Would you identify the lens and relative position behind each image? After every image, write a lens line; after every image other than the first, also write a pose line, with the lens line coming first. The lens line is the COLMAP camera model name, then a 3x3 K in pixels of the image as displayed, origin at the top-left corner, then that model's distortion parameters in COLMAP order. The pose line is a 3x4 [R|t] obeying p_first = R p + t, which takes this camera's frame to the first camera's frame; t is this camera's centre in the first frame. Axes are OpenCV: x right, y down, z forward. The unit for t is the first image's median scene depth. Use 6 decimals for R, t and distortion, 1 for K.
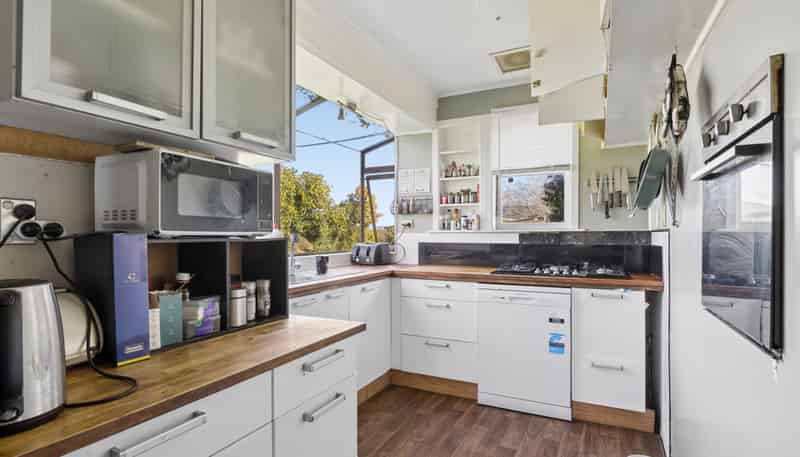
lens RADIAL K [[422.8, 0, 402.3], [0, 422.8, 231.7], [0, 0, 1]] dist [0.001020, 0.000024]
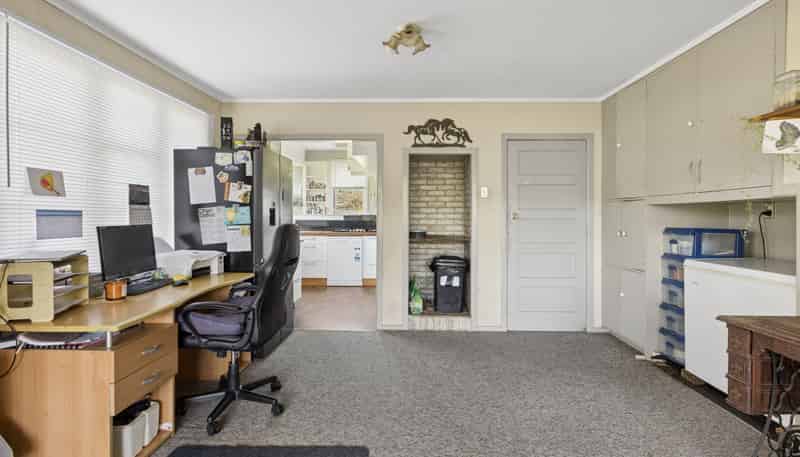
lens RADIAL K [[422.8, 0, 402.4], [0, 422.8, 222.9], [0, 0, 1]] dist [0.001020, 0.000024]
pose [[0.919651, -0.009420, 0.392624, -0.304209], [-0.002302, 0.999566, 0.029372, -0.022534], [-0.392730, -0.027916, 0.919230, -1.132377]]
